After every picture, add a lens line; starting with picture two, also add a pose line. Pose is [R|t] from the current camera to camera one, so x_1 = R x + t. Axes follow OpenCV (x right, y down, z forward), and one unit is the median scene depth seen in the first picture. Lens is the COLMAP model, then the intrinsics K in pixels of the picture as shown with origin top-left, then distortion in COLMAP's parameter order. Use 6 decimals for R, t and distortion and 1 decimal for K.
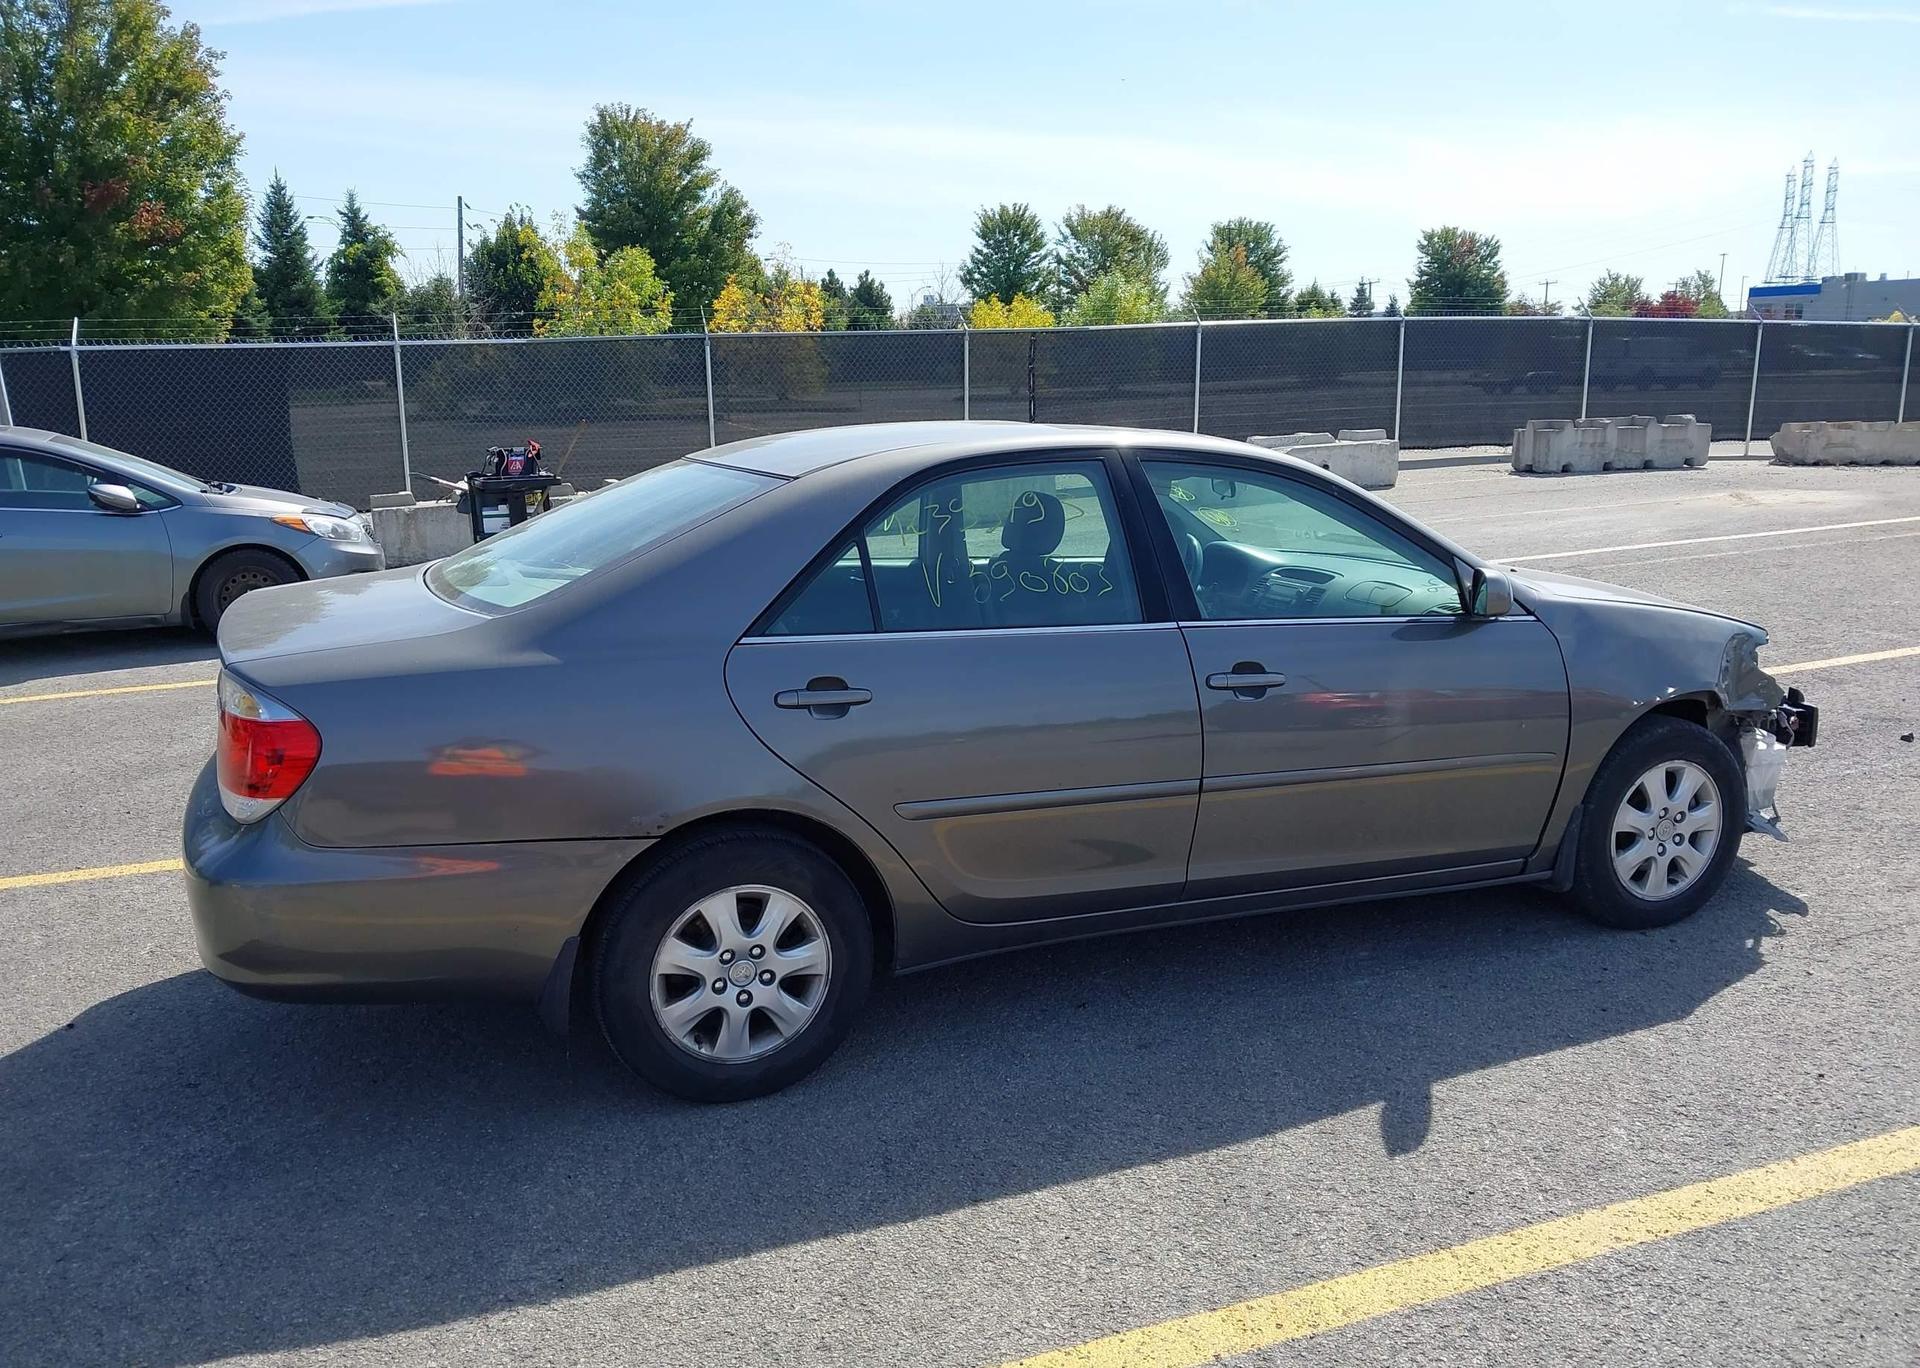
lens RADIAL K [[1508.8, 0, 960.7], [0, 1508.8, 697.7], [0, 0, 1]] dist [0.030071, -0.037172]
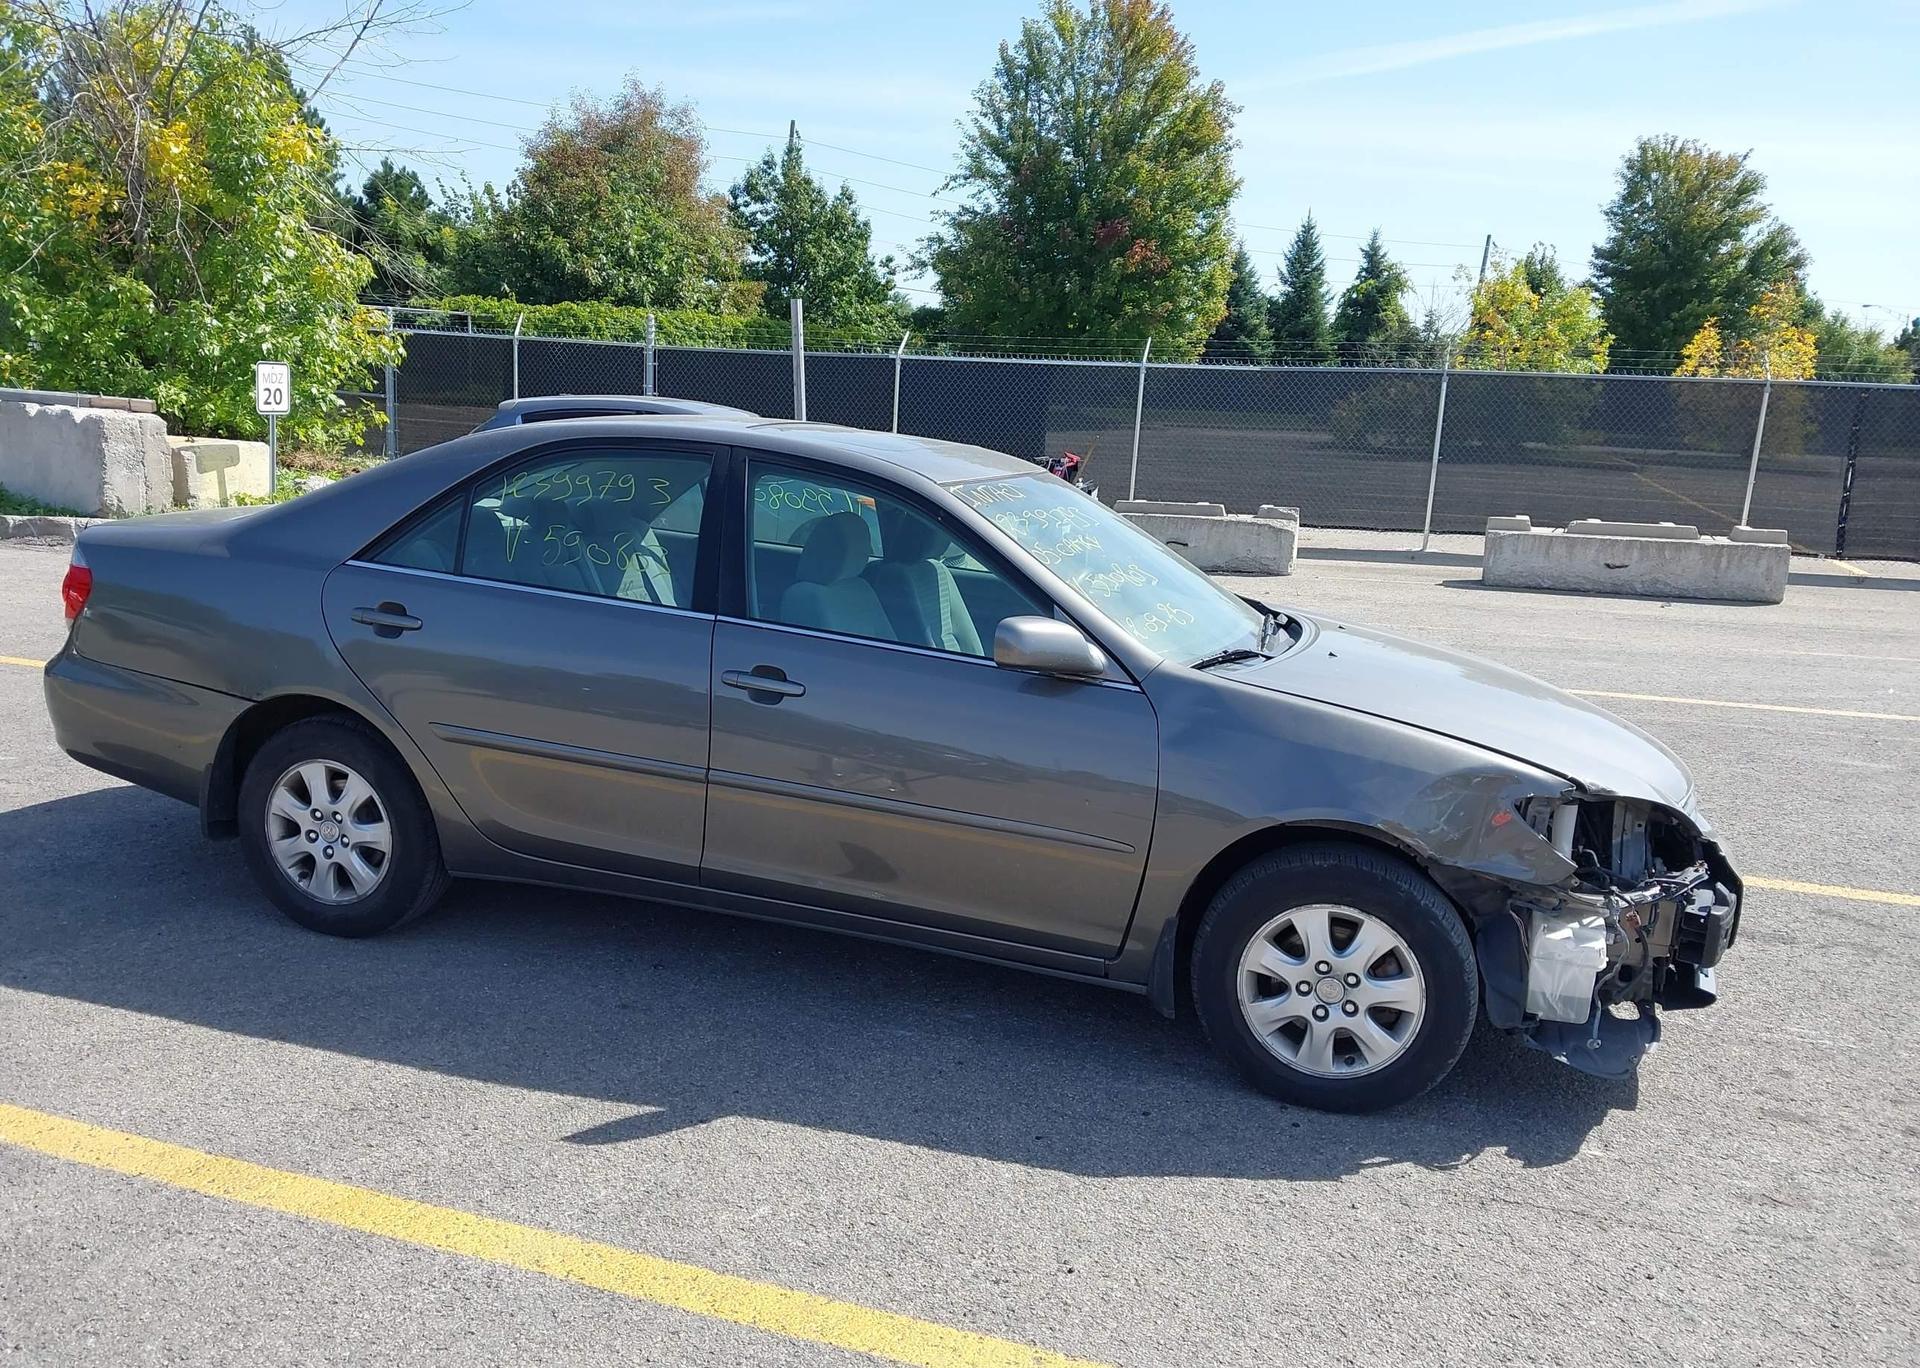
lens RADIAL K [[1508.8, 0, 949.8], [0, 1508.8, 694.5], [0, 0, 1]] dist [0.030071, -0.037172]
pose [[0.784798, 0.179187, -0.593282, 0.185179], [-0.194481, 0.980140, 0.038768, -0.014144], [0.588446, 0.084957, 0.804061, 0.055829]]
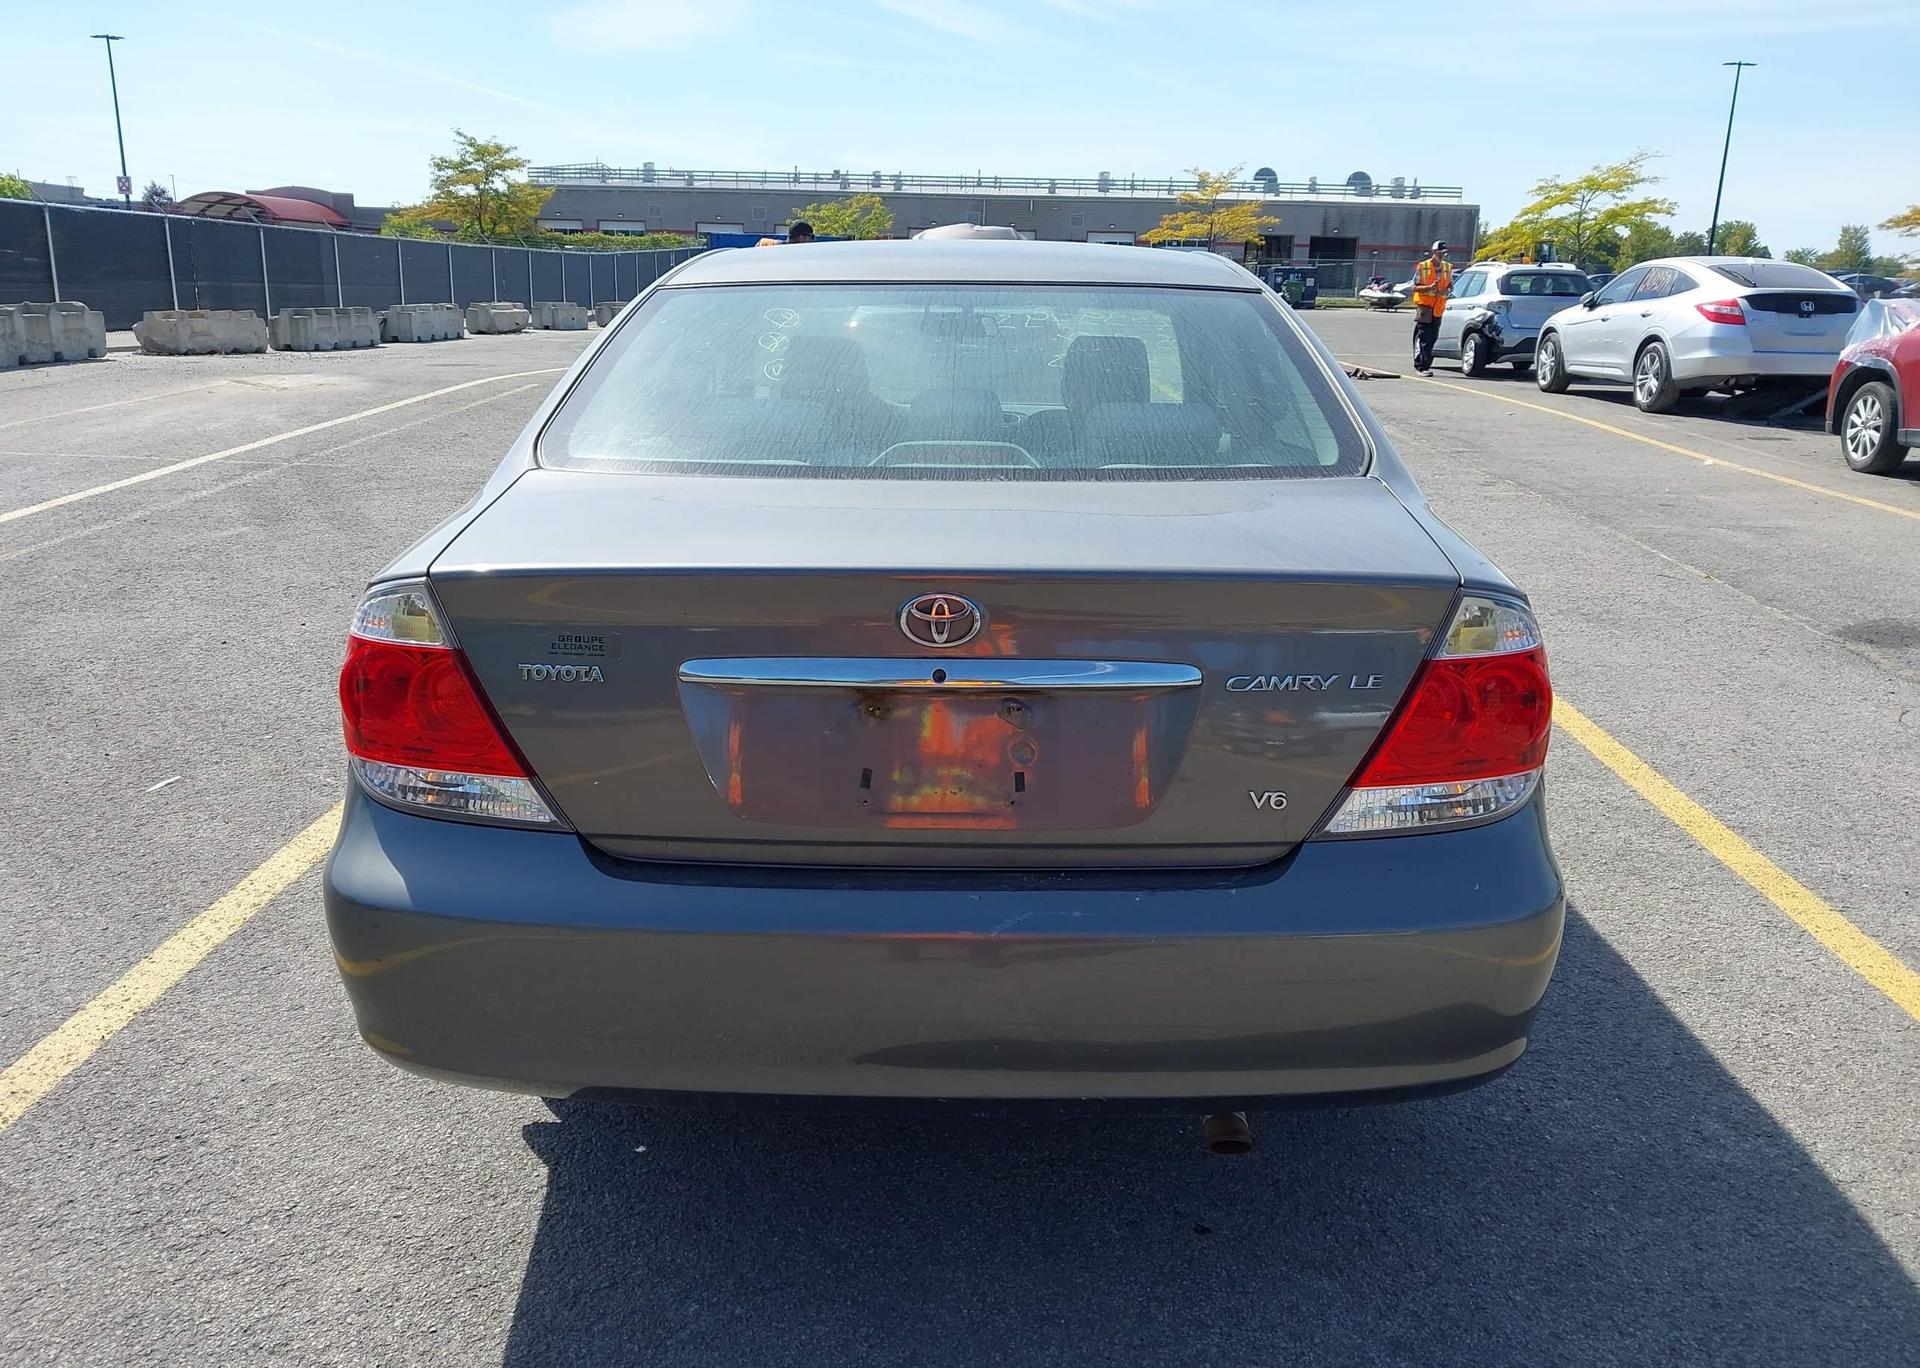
lens RADIAL K [[1508.8, 0, 957.3], [0, 1508.8, 678.3], [0, 0, 1]] dist [0.030071, -0.037172]
pose [[0.386059, -0.220509, 0.895731, -0.194156], [0.176670, 0.970709, 0.162822, -0.020967], [-0.905398, 0.095390, 0.413709, 0.161588]]
